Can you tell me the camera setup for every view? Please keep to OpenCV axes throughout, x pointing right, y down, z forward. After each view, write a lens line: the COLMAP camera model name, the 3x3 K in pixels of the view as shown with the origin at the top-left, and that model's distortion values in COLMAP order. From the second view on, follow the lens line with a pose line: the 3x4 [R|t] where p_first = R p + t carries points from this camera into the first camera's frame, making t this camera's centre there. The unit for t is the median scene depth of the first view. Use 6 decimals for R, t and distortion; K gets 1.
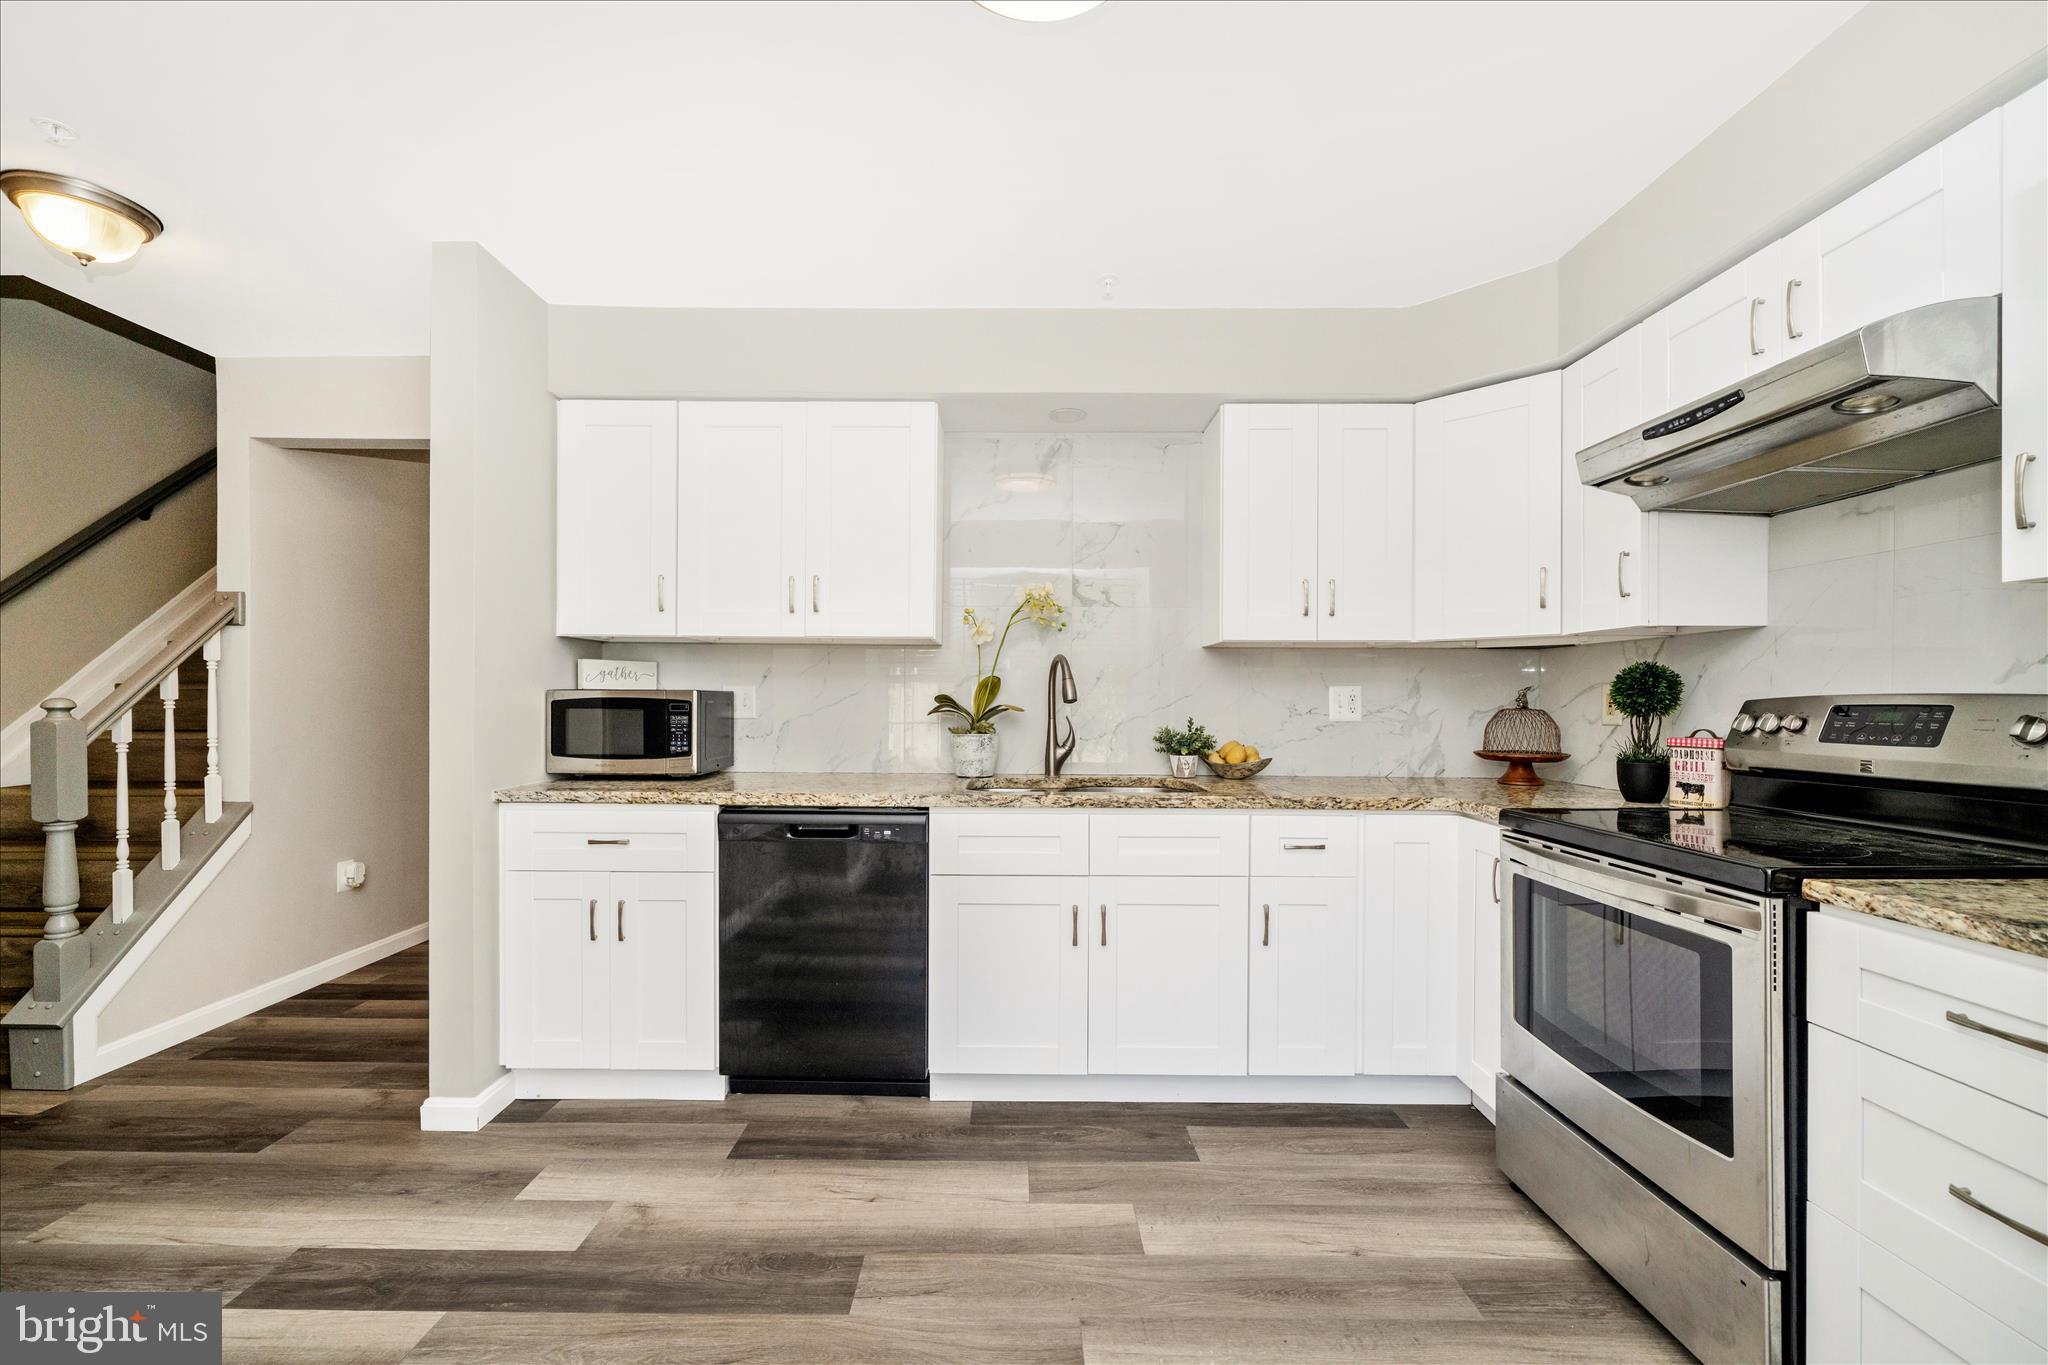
lens RADIAL K [[857.1, 0, 1024.4], [0, 857.1, 684.4], [0, 0, 1]] dist [-0.000210, -0.000859]
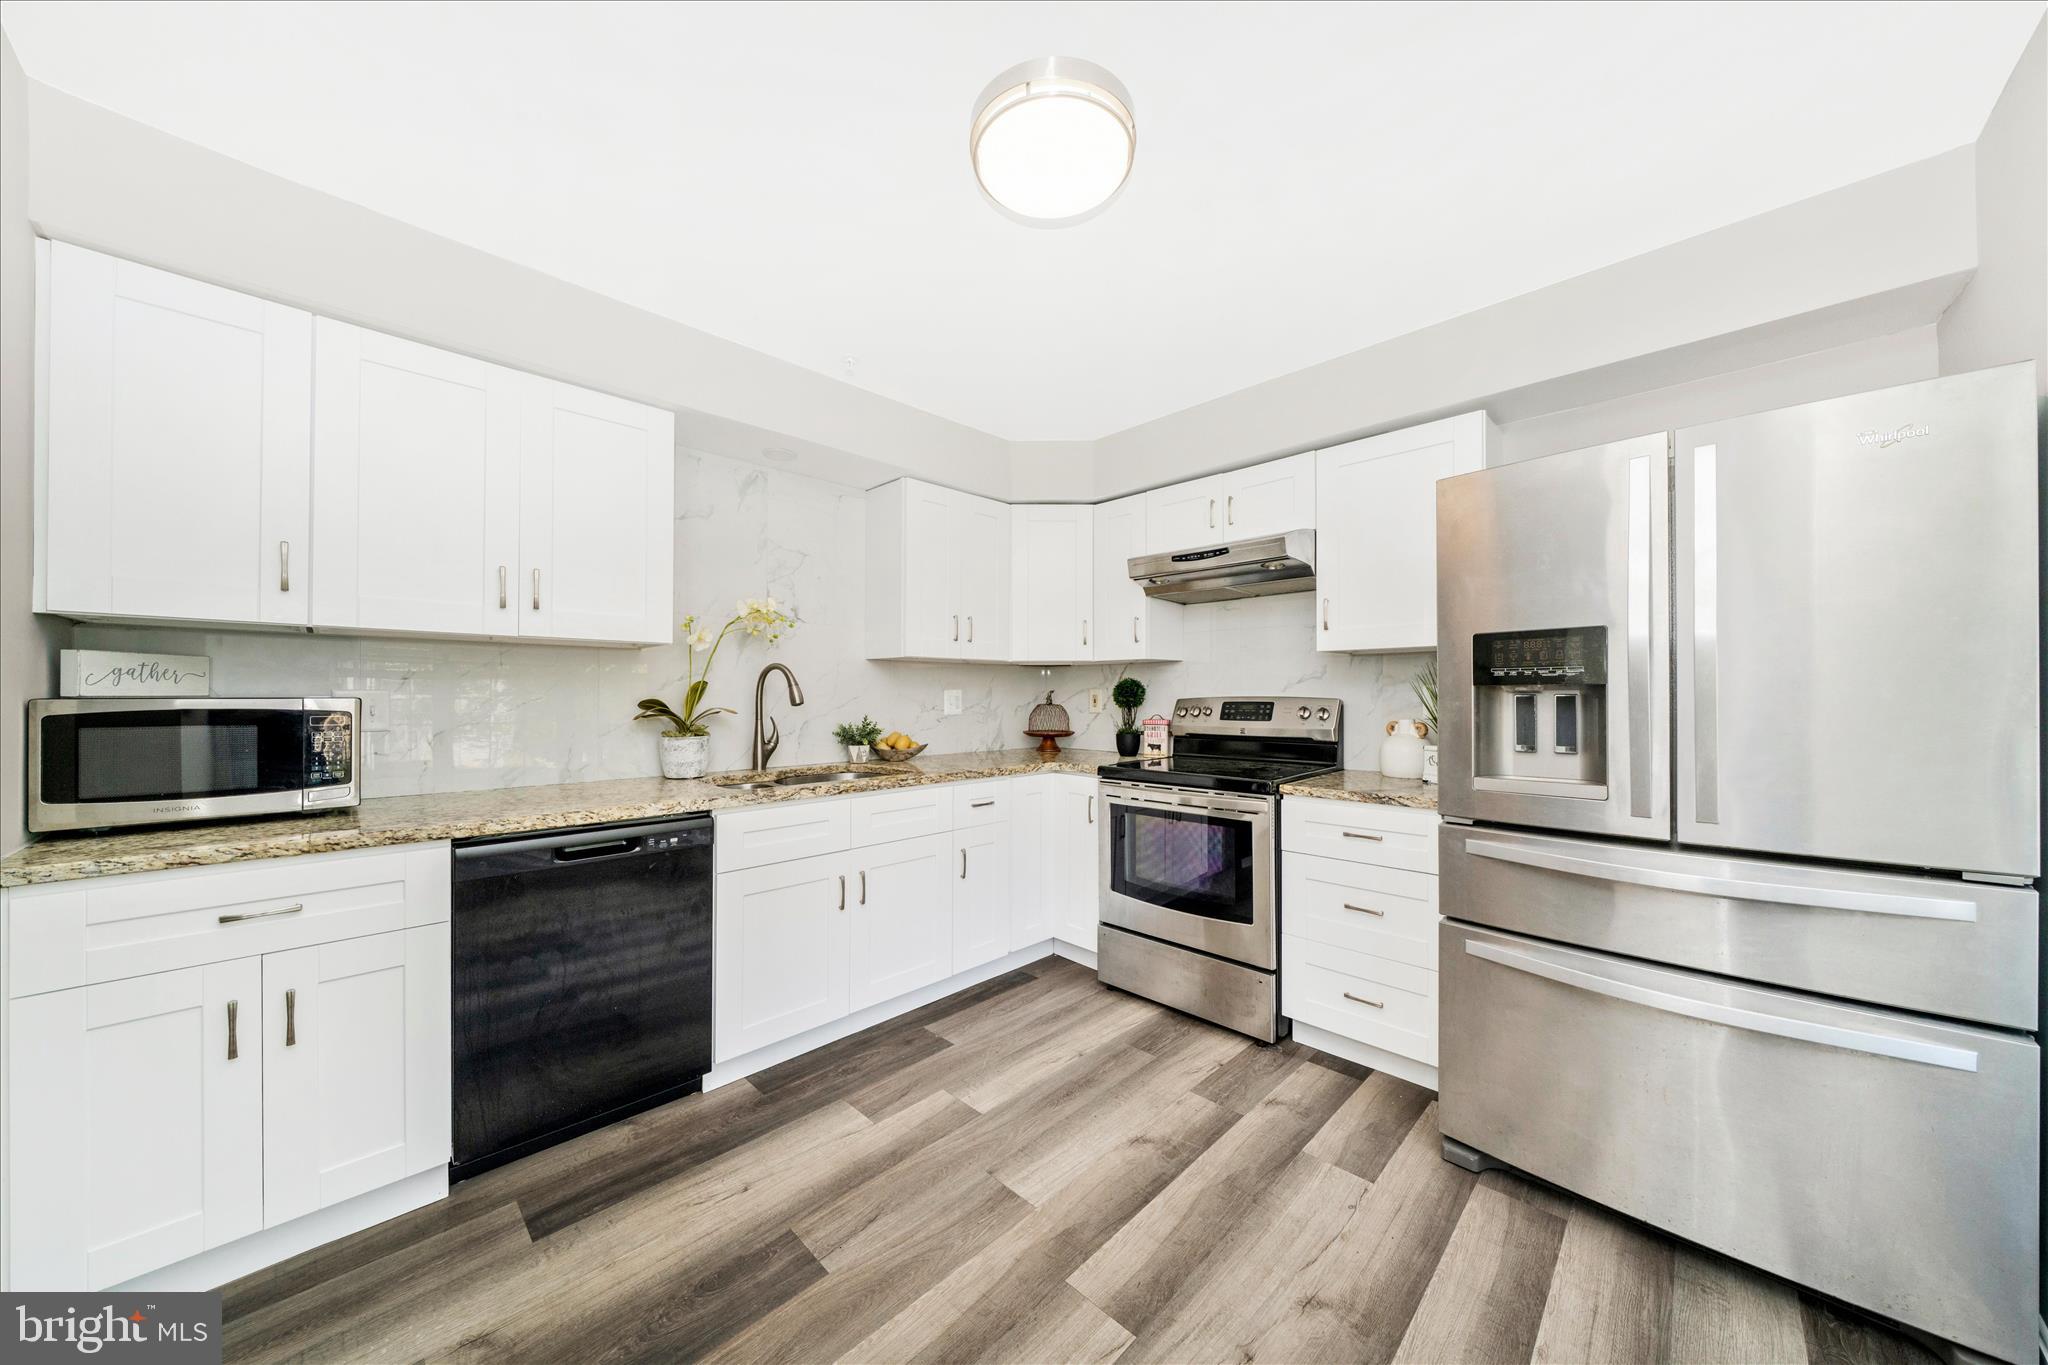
lens RADIAL K [[699.5, 0, 1032.5], [0, 699.5, 672.8], [0, 0, 1]] dist [-0.004565, 0.000000]
pose [[0.689436, 0.016362, 0.724162, -0.491780], [-0.010733, 0.999866, -0.012373, -0.017059], [-0.724267, 0.000758, 0.689519, 0.142039]]
